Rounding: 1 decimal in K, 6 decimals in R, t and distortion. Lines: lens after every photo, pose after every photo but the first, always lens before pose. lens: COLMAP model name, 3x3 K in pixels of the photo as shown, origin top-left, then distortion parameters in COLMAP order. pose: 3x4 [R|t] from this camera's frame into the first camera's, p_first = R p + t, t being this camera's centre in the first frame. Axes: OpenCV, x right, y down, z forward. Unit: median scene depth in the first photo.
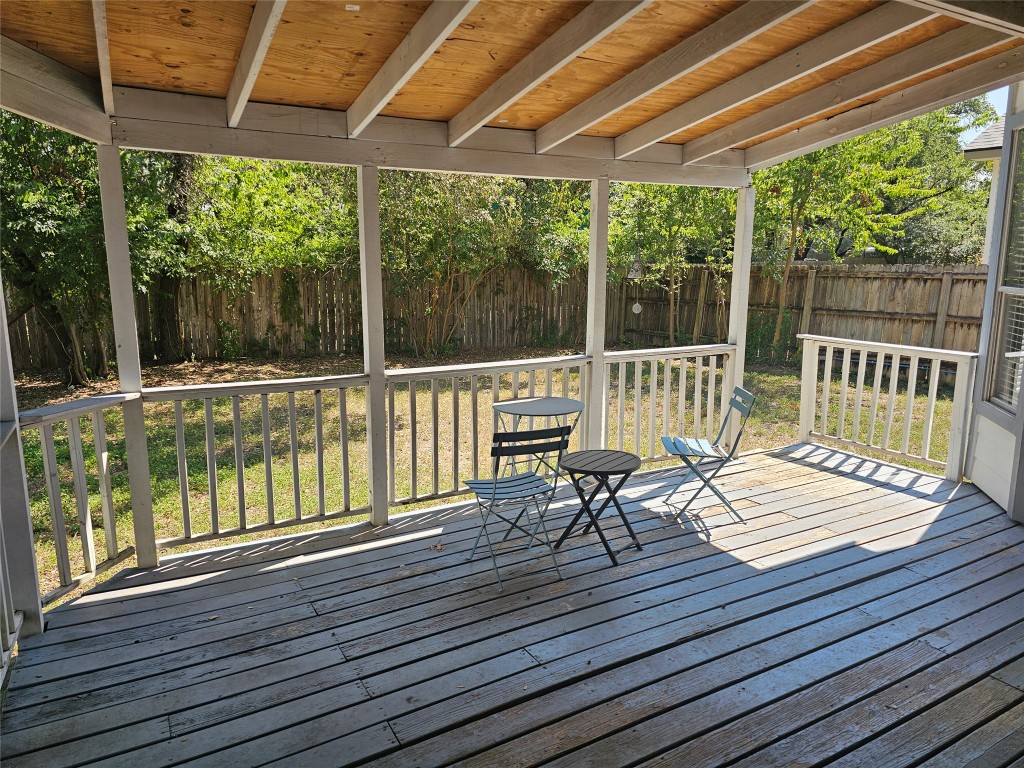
lens RADIAL K [[686.8, 0, 502.8], [0, 686.8, 379.7], [0, 0, 1]] dist [0.072922, -0.077803]
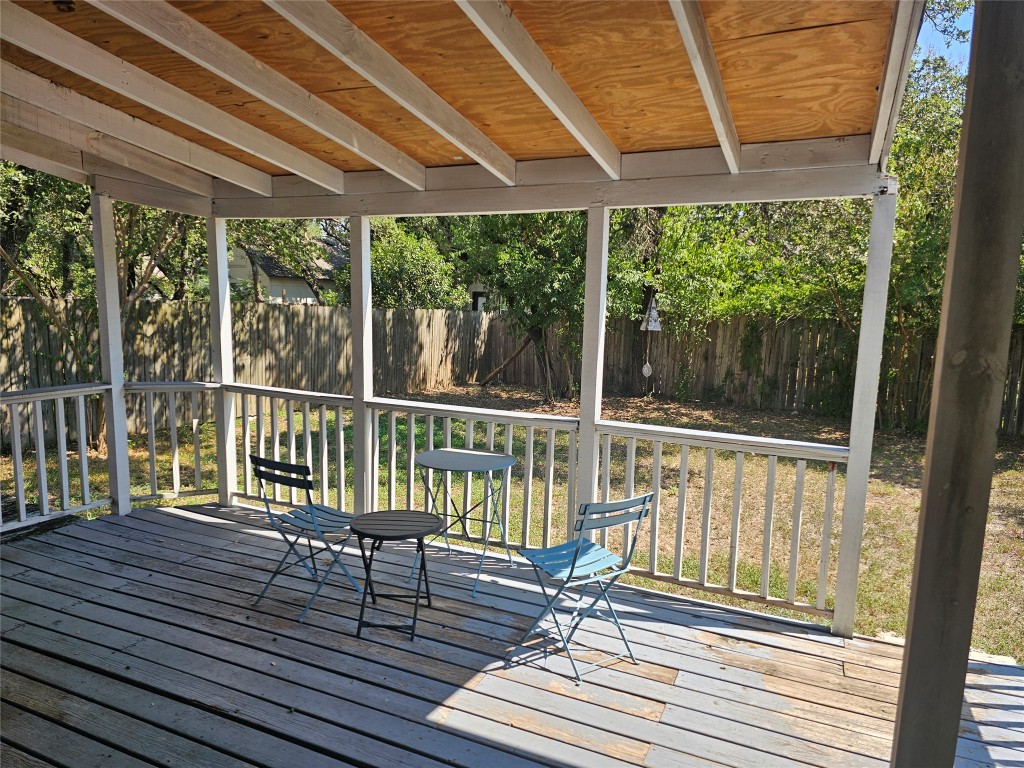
lens RADIAL K [[675.6, 0, 512.3], [0, 675.6, 400.6], [0, 0, 1]] dist [0.073977, -0.067551]
pose [[0.594621, 0.133489, -0.792847, 0.807955], [-0.164589, 0.985447, 0.042478, -0.090320], [0.786979, 0.105236, 0.607939, 0.498388]]
